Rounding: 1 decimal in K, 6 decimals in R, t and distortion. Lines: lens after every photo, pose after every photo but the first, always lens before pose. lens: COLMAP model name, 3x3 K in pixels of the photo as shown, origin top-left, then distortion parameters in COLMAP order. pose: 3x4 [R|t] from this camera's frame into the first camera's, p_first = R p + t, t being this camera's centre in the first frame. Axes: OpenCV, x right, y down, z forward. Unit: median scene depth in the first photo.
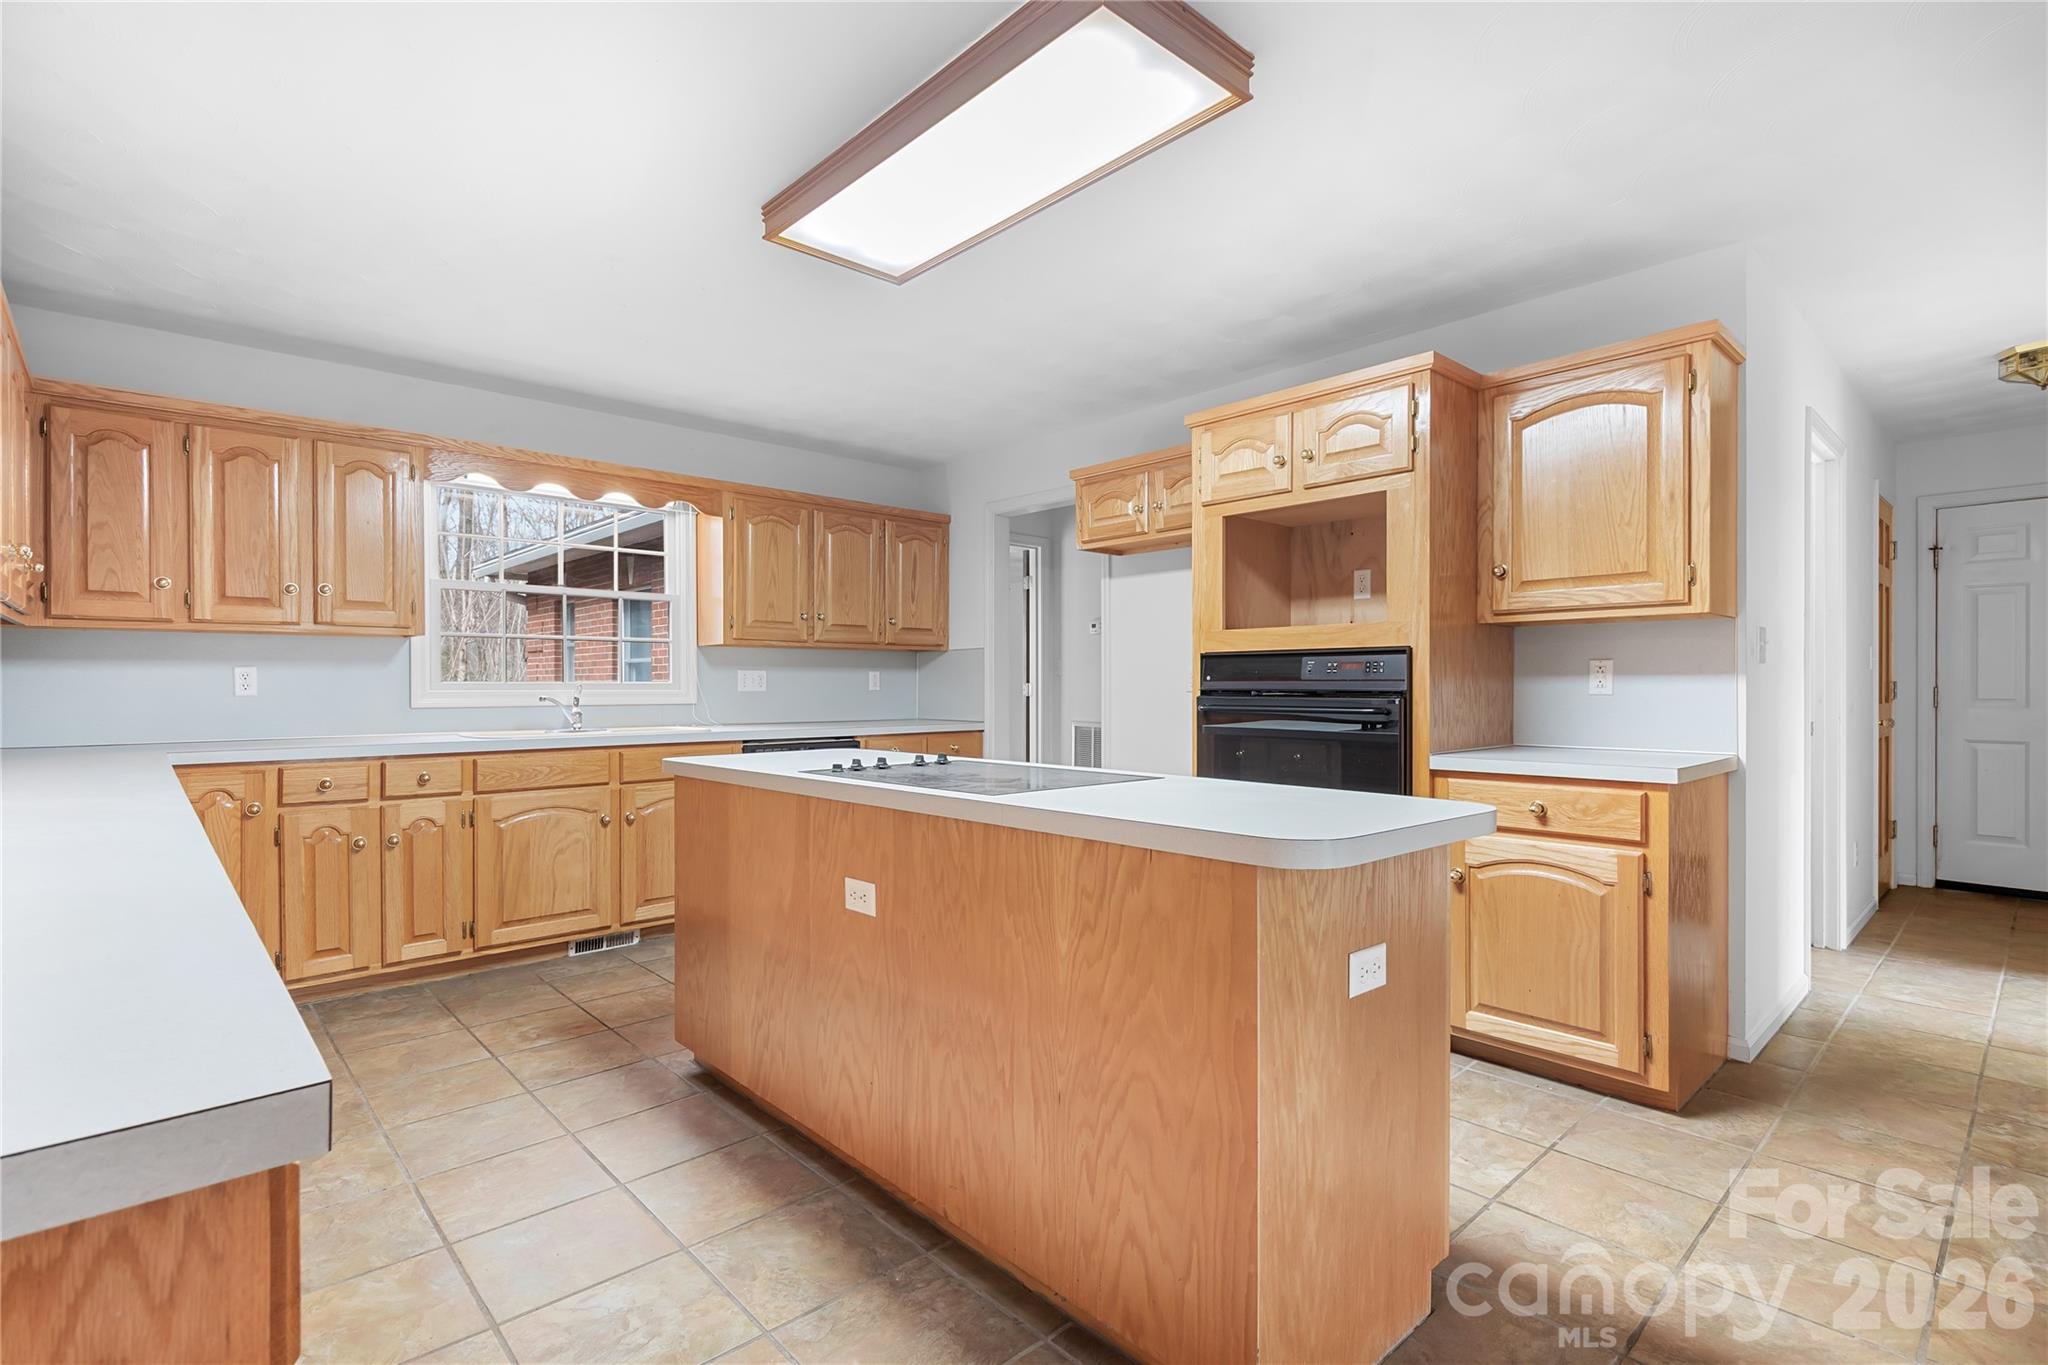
lens RADIAL K [[952.8, 0, 1015.5], [0, 952.8, 687.0], [0, 0, 1]] dist [0.011786, -0.002268]
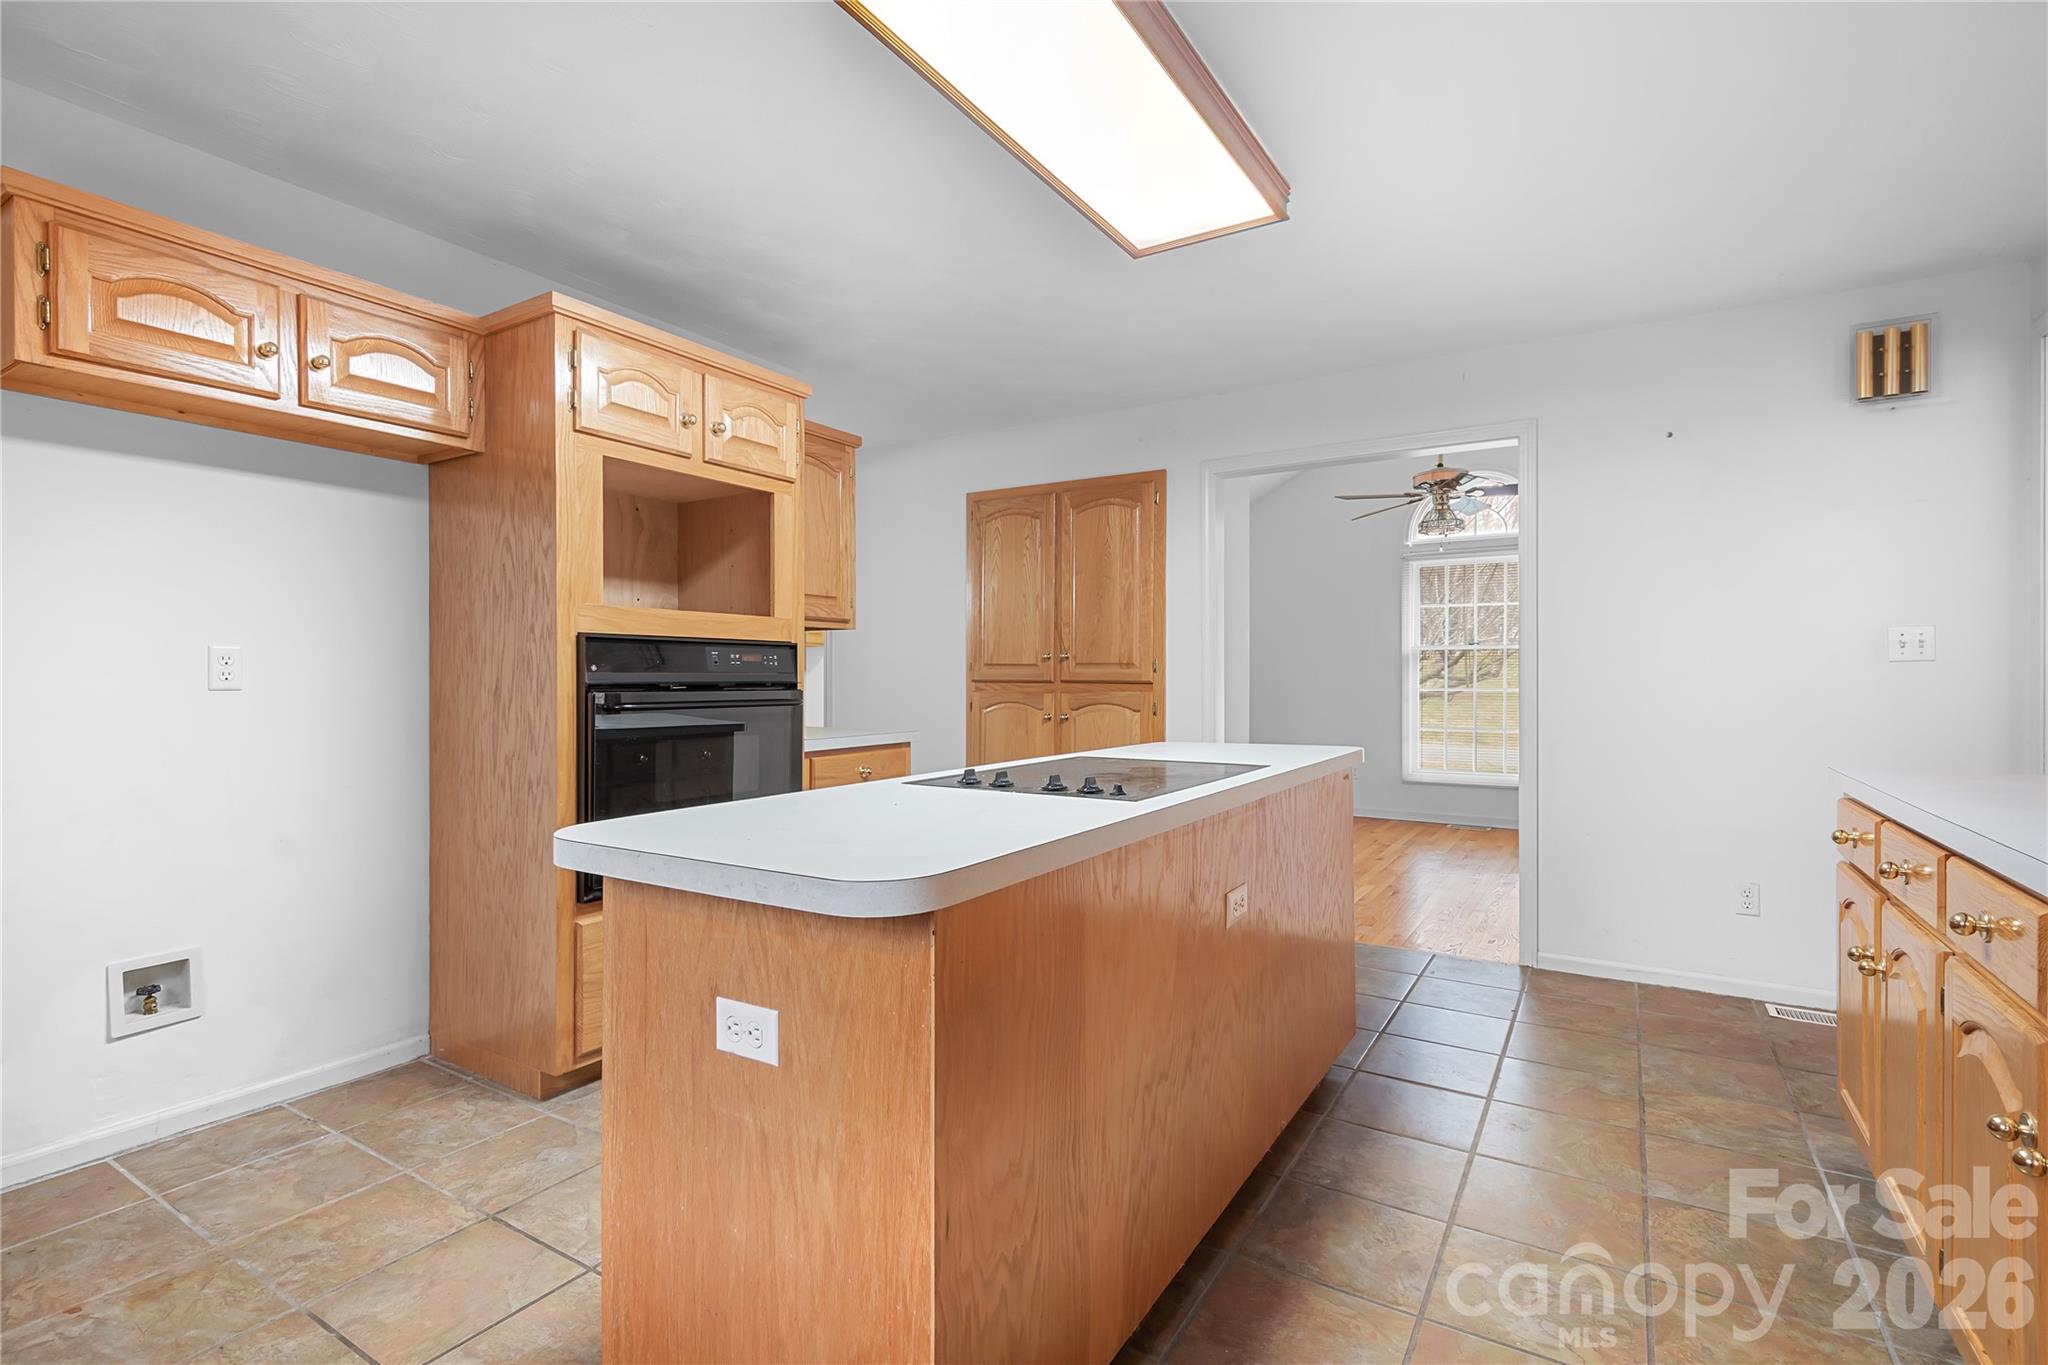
lens RADIAL K [[952.8, 0, 1023.3], [0, 952.8, 683.6], [0, 0, 1]] dist [0.011786, -0.002268]
pose [[-0.266419, -0.004265, 0.963848, -0.649047], [0.000490, 0.999989, 0.004560, -0.000159], [-0.963857, 0.001687, -0.266414, 0.939766]]
